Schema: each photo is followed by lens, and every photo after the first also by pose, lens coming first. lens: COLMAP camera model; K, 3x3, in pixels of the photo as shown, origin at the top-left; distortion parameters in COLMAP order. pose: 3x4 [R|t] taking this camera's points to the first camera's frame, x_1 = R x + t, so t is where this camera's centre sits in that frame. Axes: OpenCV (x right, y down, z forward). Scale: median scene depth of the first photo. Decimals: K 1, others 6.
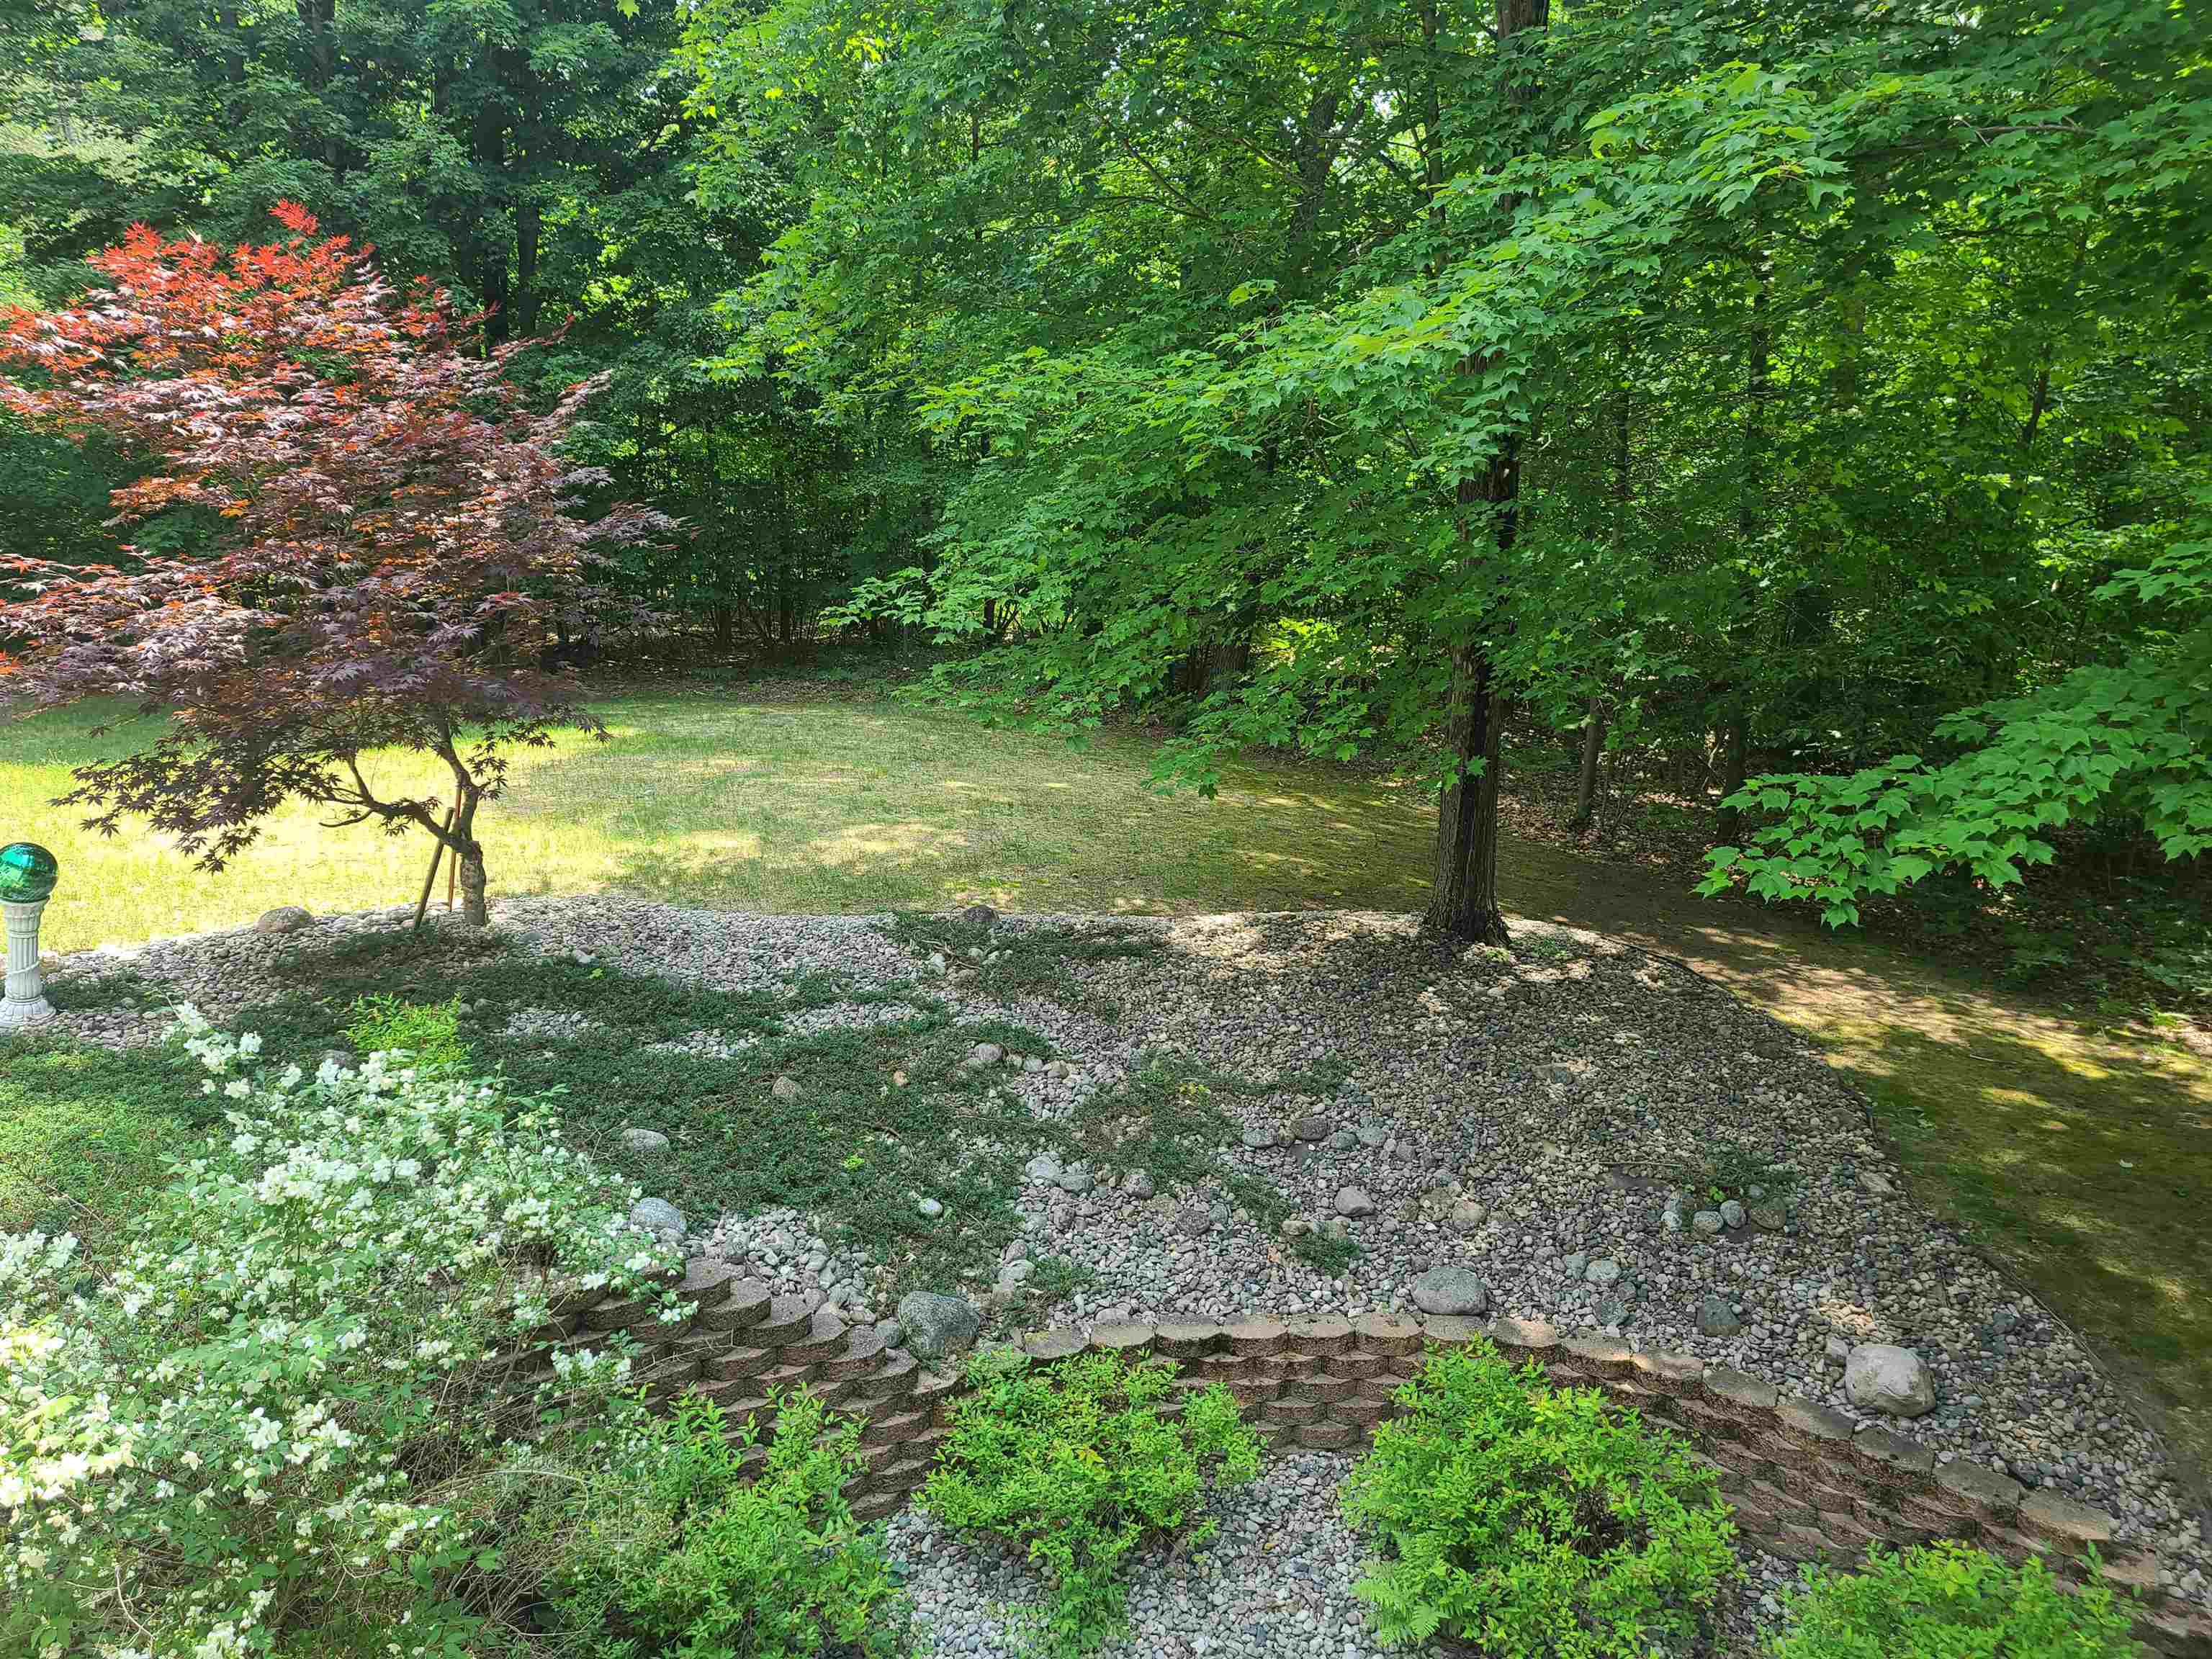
lens RADIAL K [[1602.9, 0, 1107.2], [0, 1602.9, 828.9], [0, 0, 1]] dist [-0.011288, -0.007377]
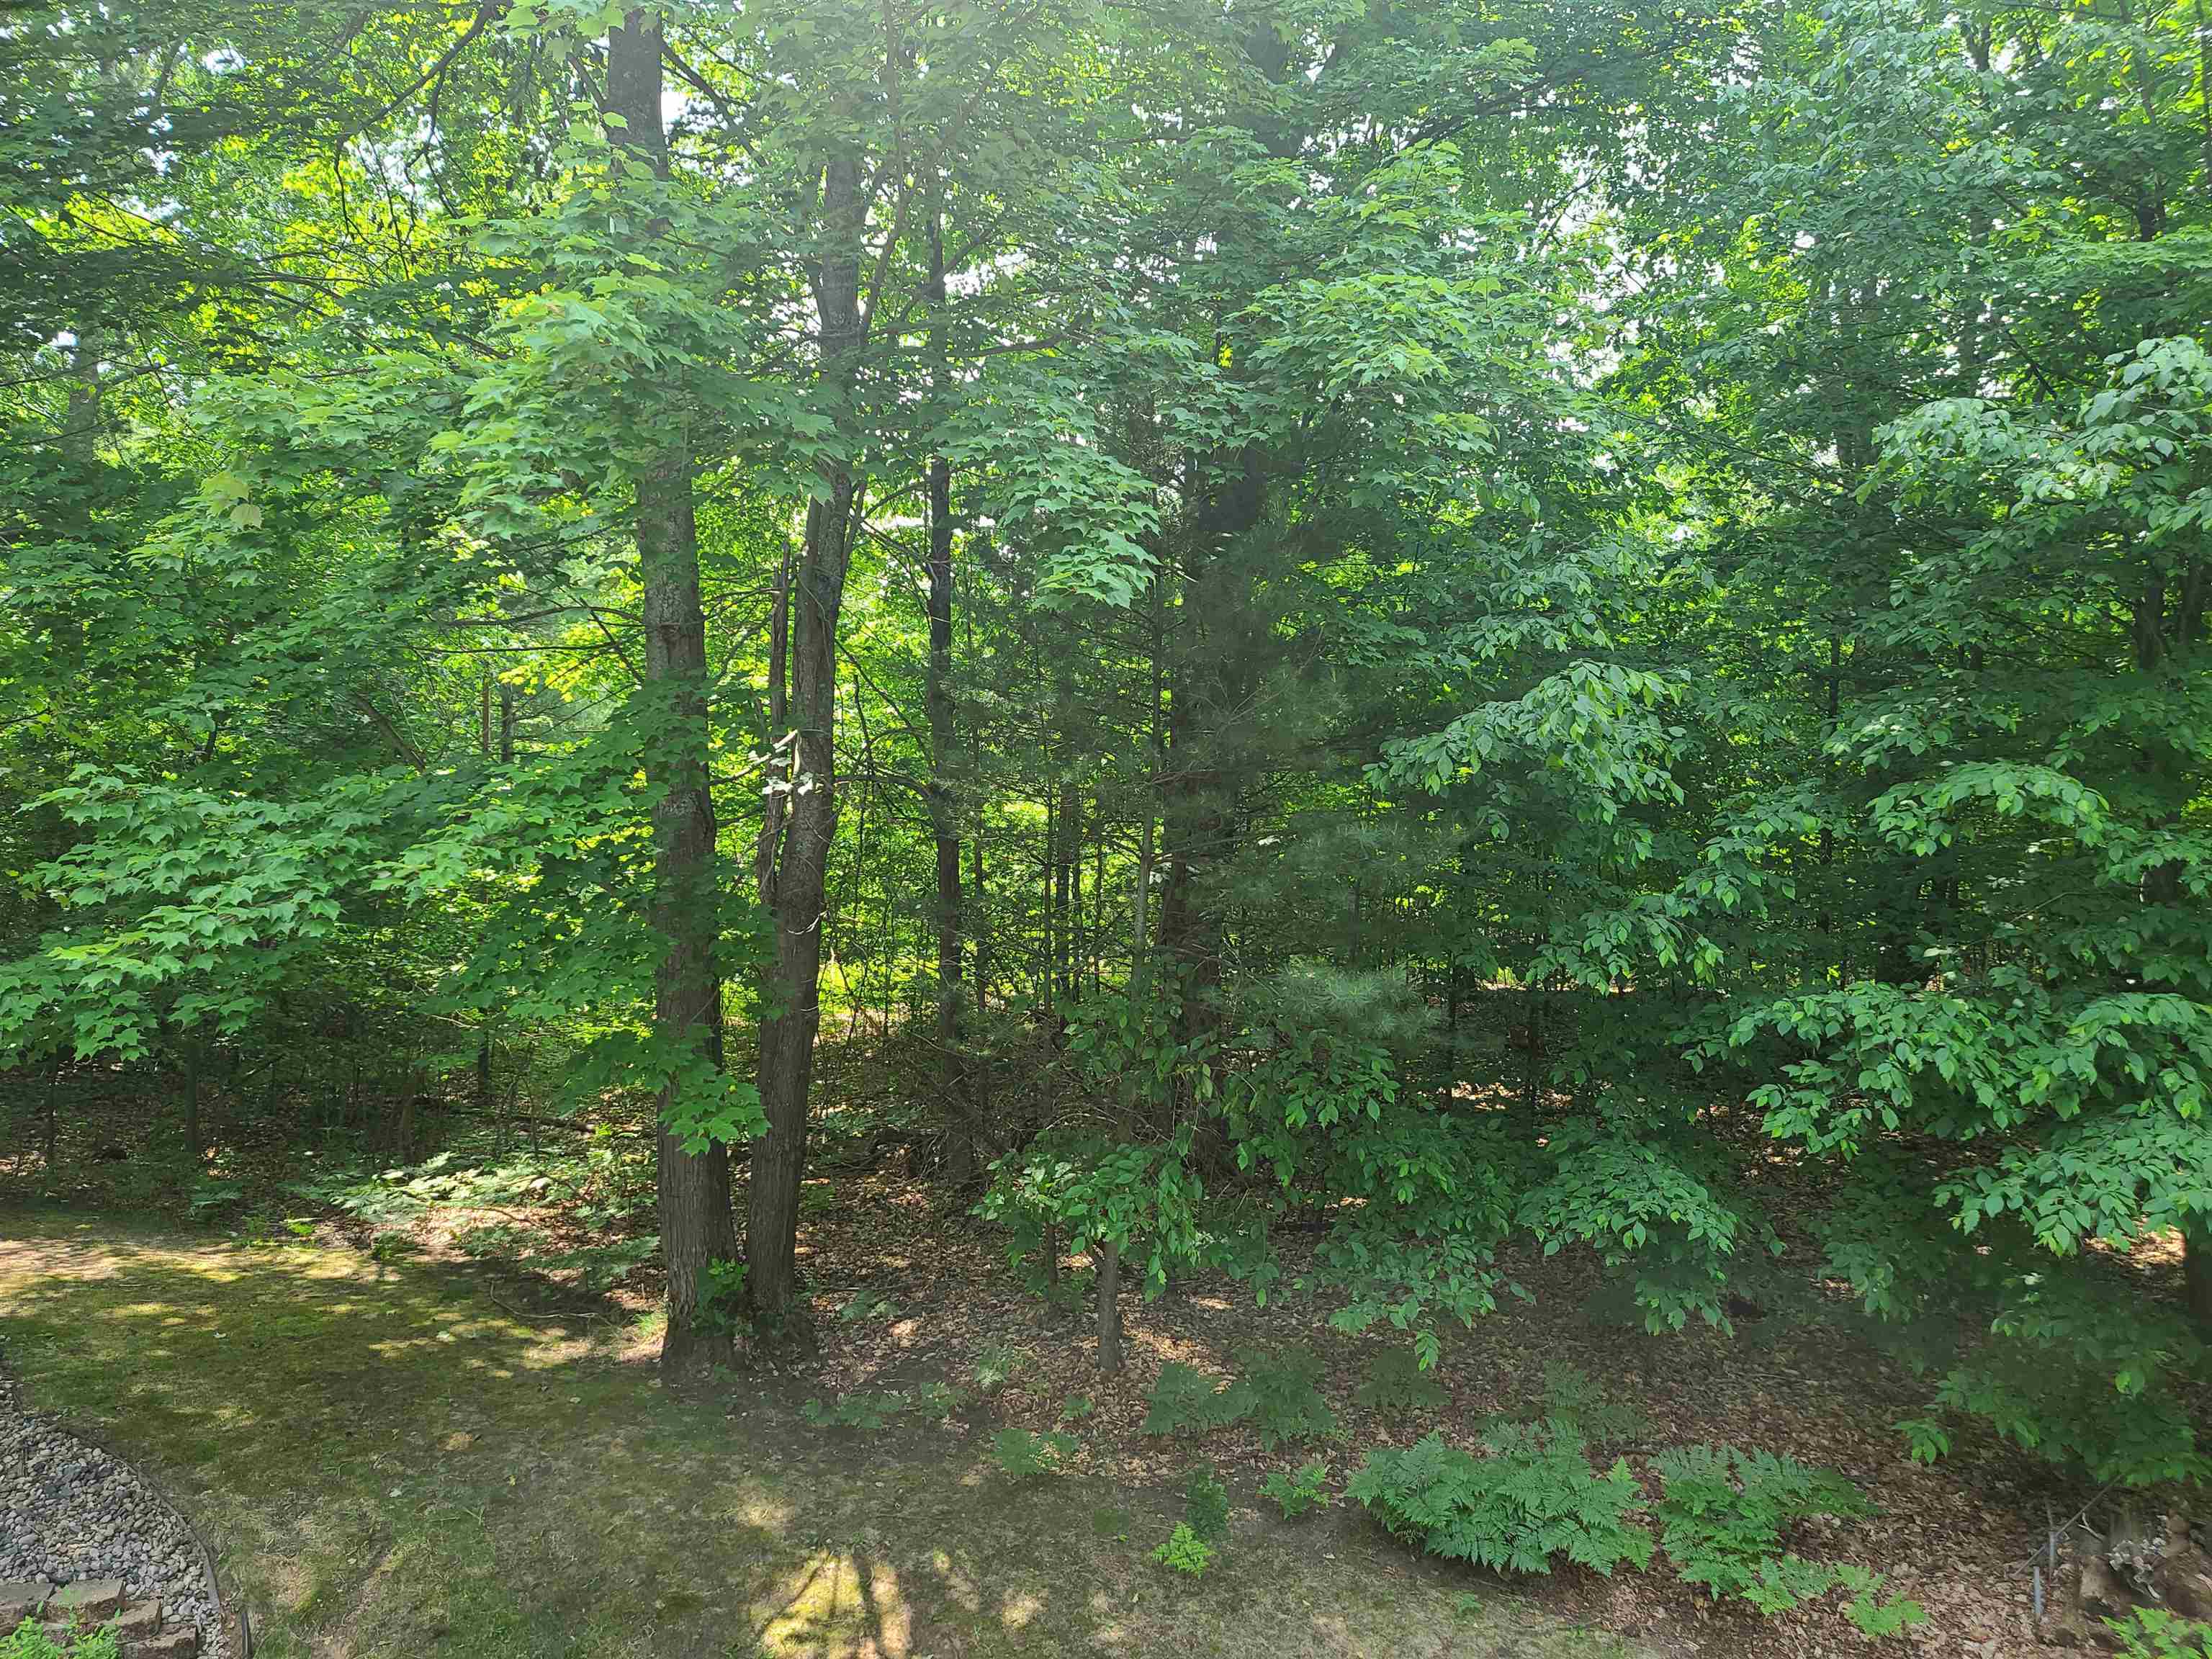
lens RADIAL K [[1602.9, 0, 1104.0], [0, 1602.9, 829.5], [0, 0, 1]] dist [-0.011288, -0.007377]
pose [[0.584618, 0.017687, 0.811116, 0.032647], [0.134766, 0.983756, -0.118584, 0.082451], [-0.800038, 0.178637, 0.572738, -0.455858]]
